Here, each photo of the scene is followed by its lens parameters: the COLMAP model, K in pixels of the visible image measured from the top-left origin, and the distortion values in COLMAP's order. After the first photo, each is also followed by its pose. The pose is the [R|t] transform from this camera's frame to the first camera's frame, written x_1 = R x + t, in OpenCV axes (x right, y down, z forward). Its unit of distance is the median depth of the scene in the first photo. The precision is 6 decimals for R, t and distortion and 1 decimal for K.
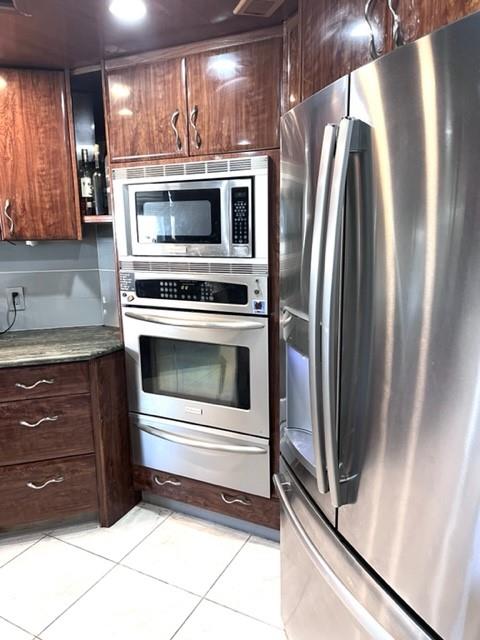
lens RADIAL K [[482.4, 0, 233.6], [0, 482.4, 322.7], [0, 0, 1]] dist [0.070233, -0.090651]
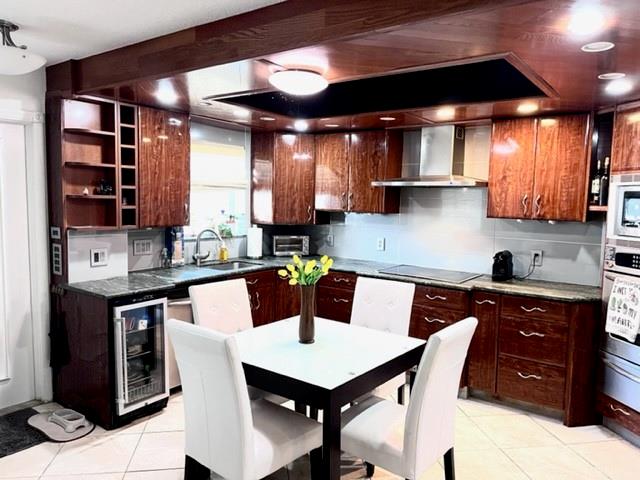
lens RADIAL K [[482.4, 0, 320.7], [0, 482.4, 242.8], [0, 0, 1]] dist [0.070233, -0.090651]
pose [[0.602818, 0.100312, -0.791548, 0.391359], [-0.191793, 0.981195, -0.021718, 0.076598], [0.774485, 0.164906, 0.610721, -0.512290]]
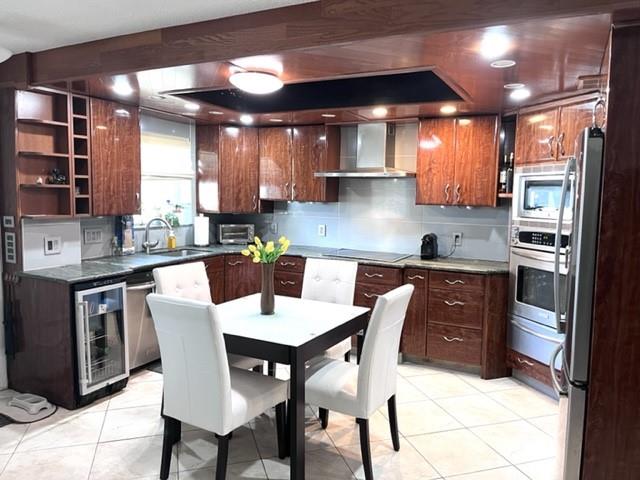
lens RADIAL K [[482.4, 0, 326.6], [0, 482.4, 238.3], [0, 0, 1]] dist [0.070233, -0.090651]
pose [[0.722641, 0.092212, -0.685045, 0.468371], [-0.168799, 0.984598, -0.045529, 0.123682], [0.670296, 0.148537, 0.727076, -0.665771]]
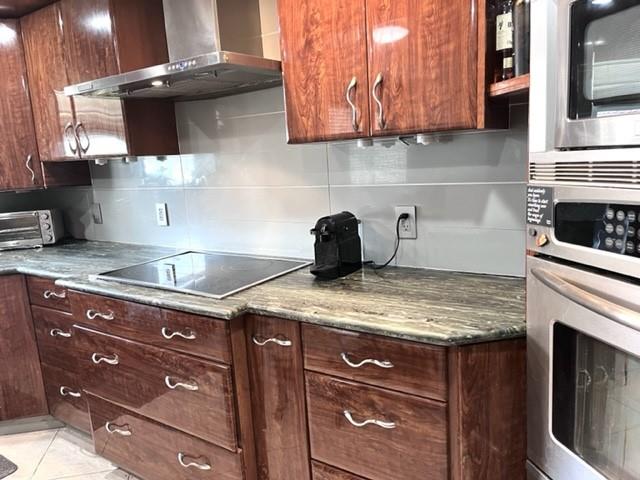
lens RADIAL K [[482.4, 0, 320.4], [0, 482.4, 244.0], [0, 0, 1]] dist [0.070233, -0.090651]
pose [[0.642993, 0.111773, -0.757672, 0.010574], [-0.106040, 0.992757, 0.056464, -0.051318], [0.758496, 0.044038, 0.650188, 0.525823]]
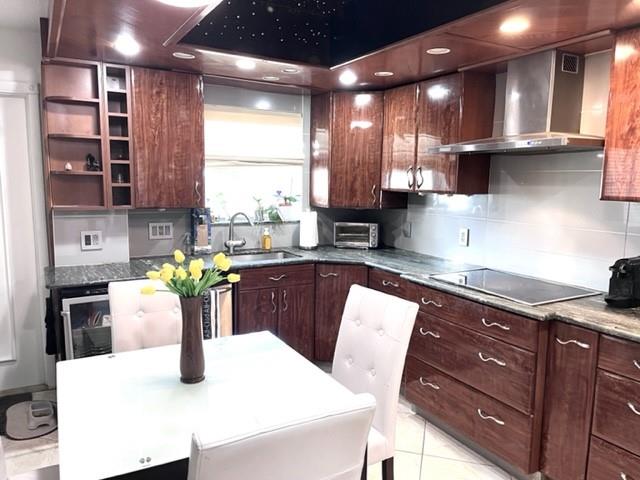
lens RADIAL K [[482.4, 0, 318.6], [0, 482.4, 245.2], [0, 0, 1]] dist [0.070233, -0.090651]
pose [[0.227628, 0.147110, -0.962572, 0.245175], [-0.214229, 0.971868, 0.097871, -0.042356], [0.949890, 0.183932, 0.252739, 0.175221]]
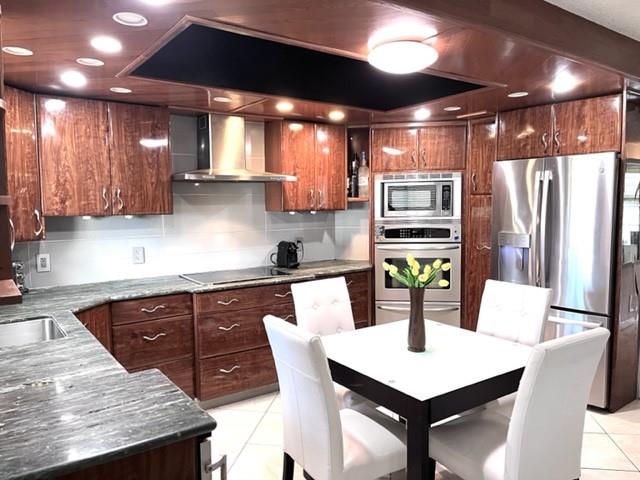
lens RADIAL K [[482.4, 0, 319.0], [0, 482.4, 243.9], [0, 0, 1]] dist [0.070233, -0.090651]
pose [[0.947188, -0.026578, 0.319575, -1.083575], [0.064366, 0.992035, -0.108271, 0.165175], [-0.314152, 0.123123, 0.941355, -0.755837]]
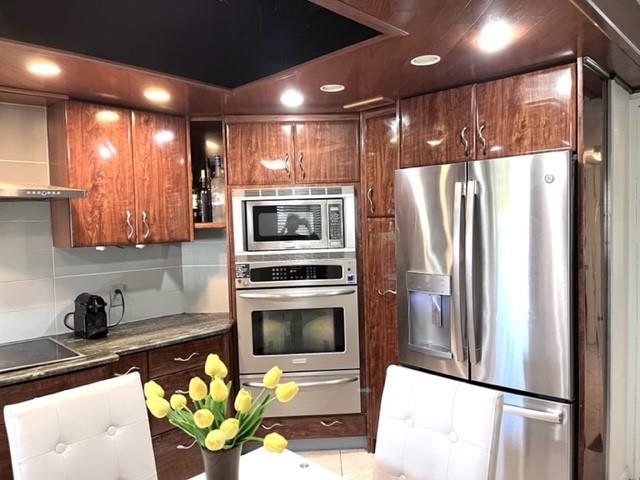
lens RADIAL K [[482.4, 0, 329.8], [0, 482.4, 243.3], [0, 0, 1]] dist [0.070233, -0.090651]
pose [[0.868460, -0.031972, 0.494727, -0.671404], [0.114081, 0.984026, -0.136669, 0.050510], [-0.482455, 0.175130, 0.858235, -0.272122]]
